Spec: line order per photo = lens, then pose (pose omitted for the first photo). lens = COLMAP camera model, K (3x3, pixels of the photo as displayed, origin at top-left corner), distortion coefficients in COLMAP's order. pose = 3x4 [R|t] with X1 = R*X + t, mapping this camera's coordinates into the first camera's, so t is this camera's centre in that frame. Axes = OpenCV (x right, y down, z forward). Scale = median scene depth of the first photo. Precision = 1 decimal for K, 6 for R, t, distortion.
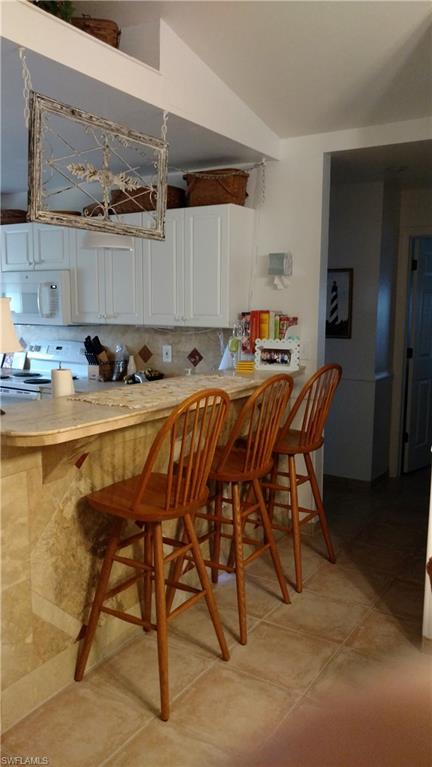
lens RADIAL K [[617.1, 0, 216.0], [0, 617.1, 383.5], [0, 0, 1]] dist [0.000328, -0.000754]
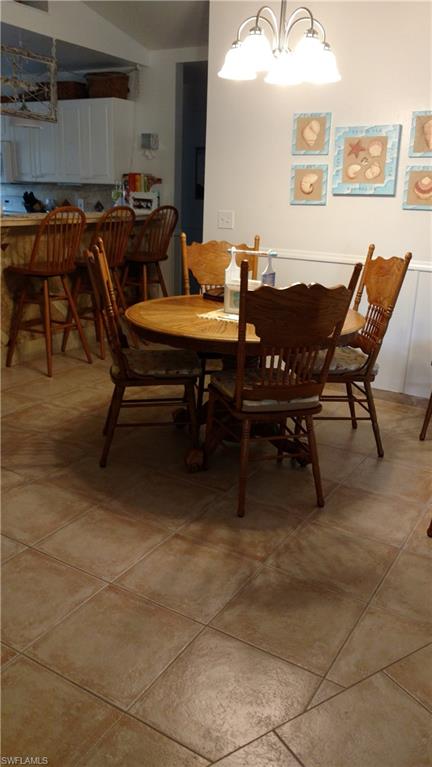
lens RADIAL K [[614.4, 0, 216.0], [0, 614.4, 383.5], [0, 0, 1]] dist [-0.056159, 0.101002]
pose [[0.999274, 0.016488, 0.034351, 0.227789], [-0.022280, 0.984189, 0.175715, 0.122035], [-0.030911, -0.176353, 0.983841, -0.567677]]
